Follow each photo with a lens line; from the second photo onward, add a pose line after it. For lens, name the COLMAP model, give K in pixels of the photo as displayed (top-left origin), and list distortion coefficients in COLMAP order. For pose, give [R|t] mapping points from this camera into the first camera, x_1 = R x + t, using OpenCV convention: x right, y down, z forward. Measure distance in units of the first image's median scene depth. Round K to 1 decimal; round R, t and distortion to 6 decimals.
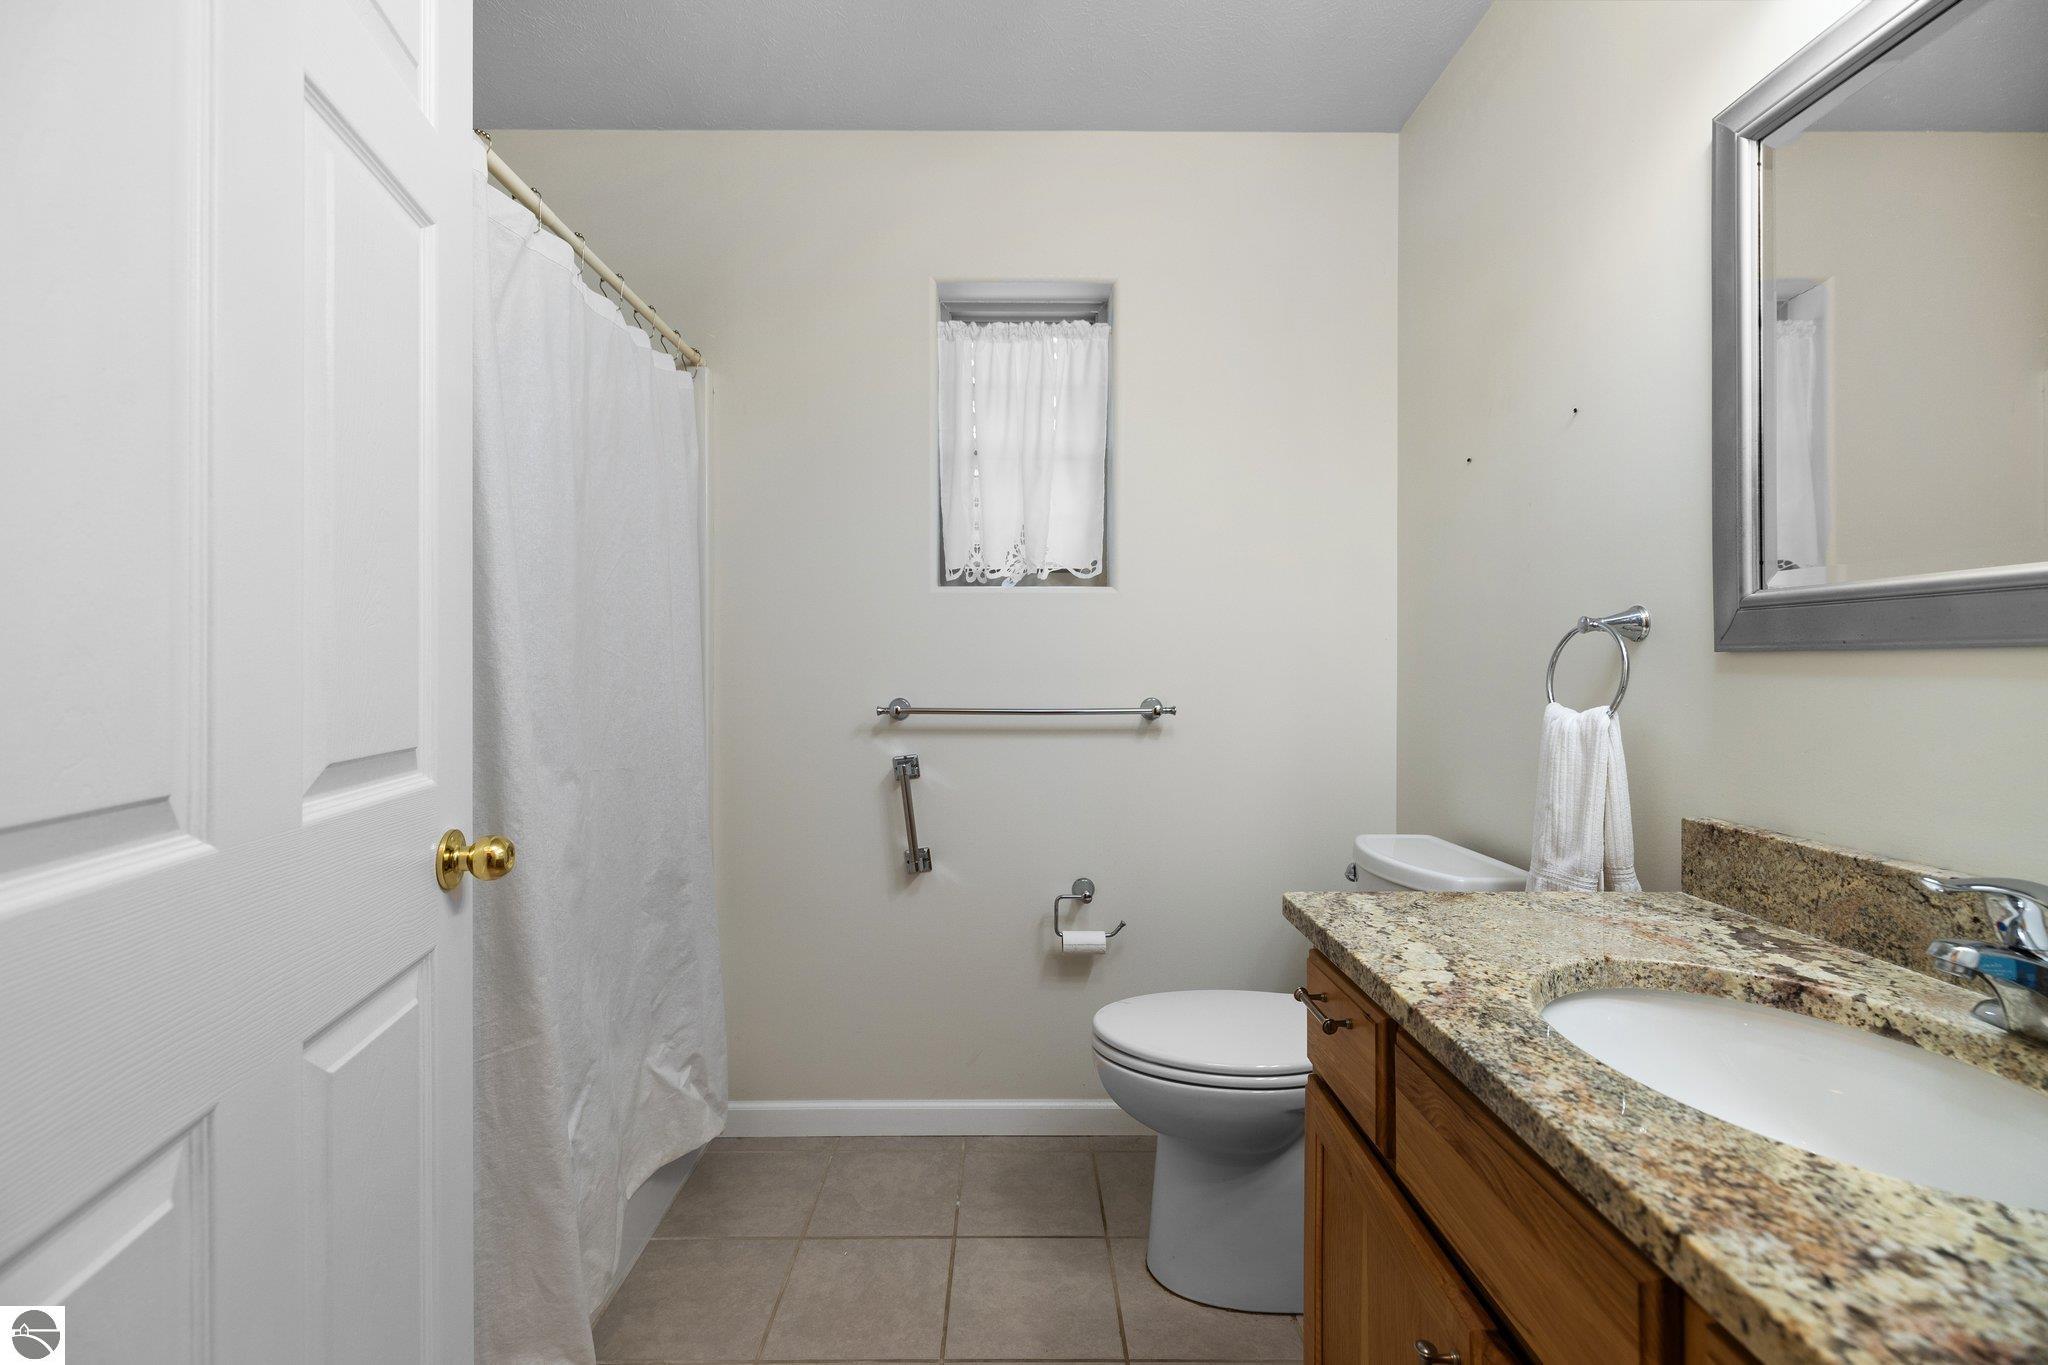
lens RADIAL K [[867.7, 0, 1053.8], [0, 867.7, 666.5], [0, 0, 1]] dist [-0.001781, 0.000065]
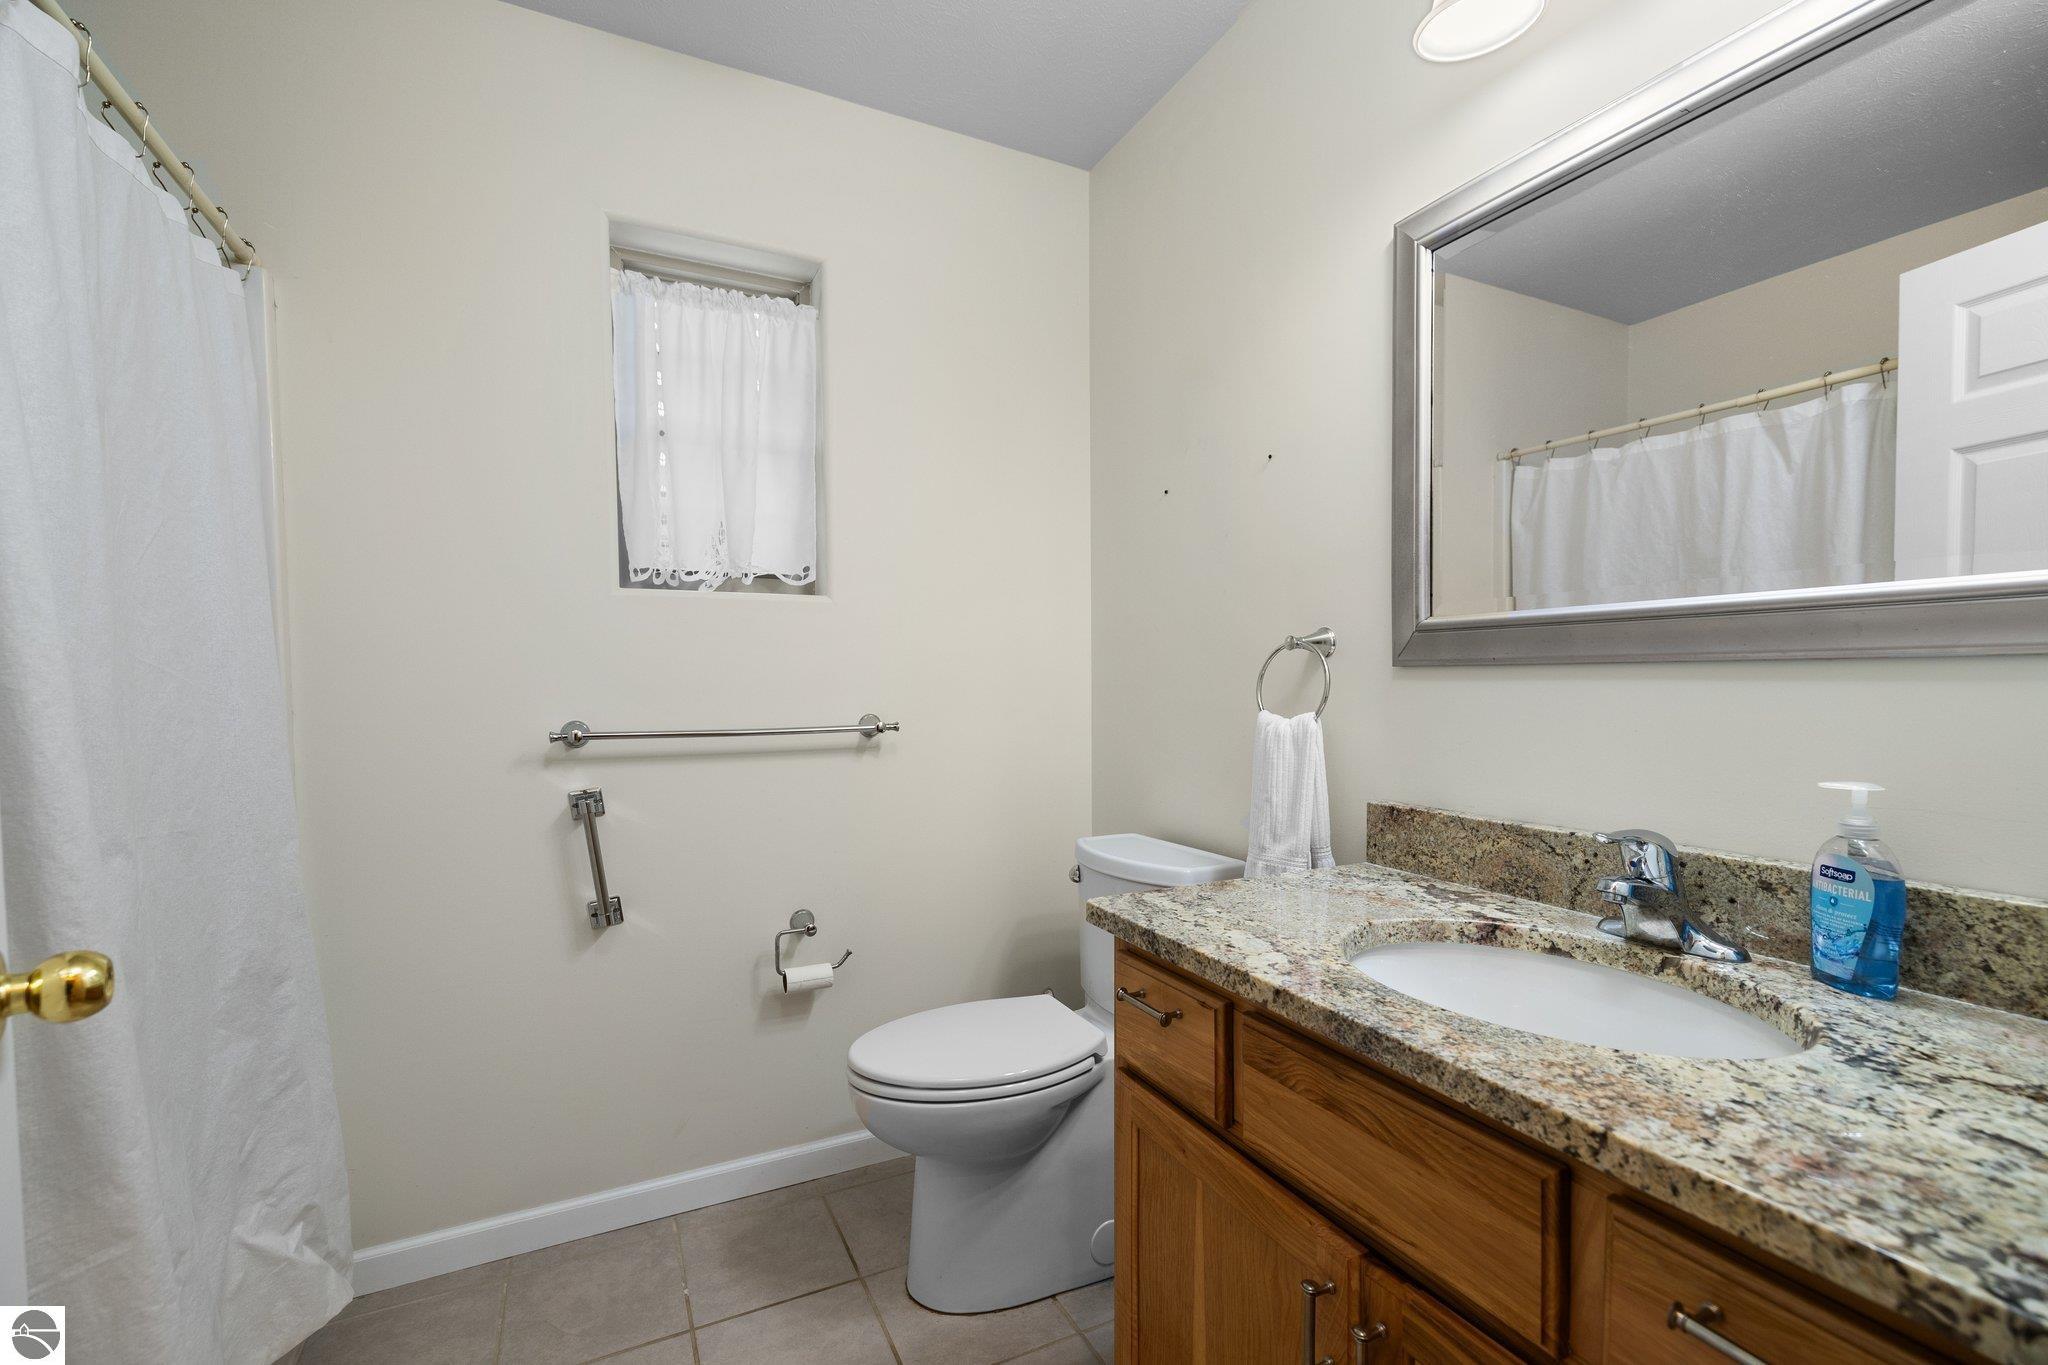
lens RADIAL K [[867.7, 0, 1016.1], [0, 867.7, 713.8], [0, 0, 1]] dist [-0.001781, 0.000065]
pose [[0.902604, -0.022051, 0.429906, -0.221420], [0.005935, 0.999230, 0.038792, -0.000346], [-0.430430, -0.032462, 0.902040, 0.101203]]
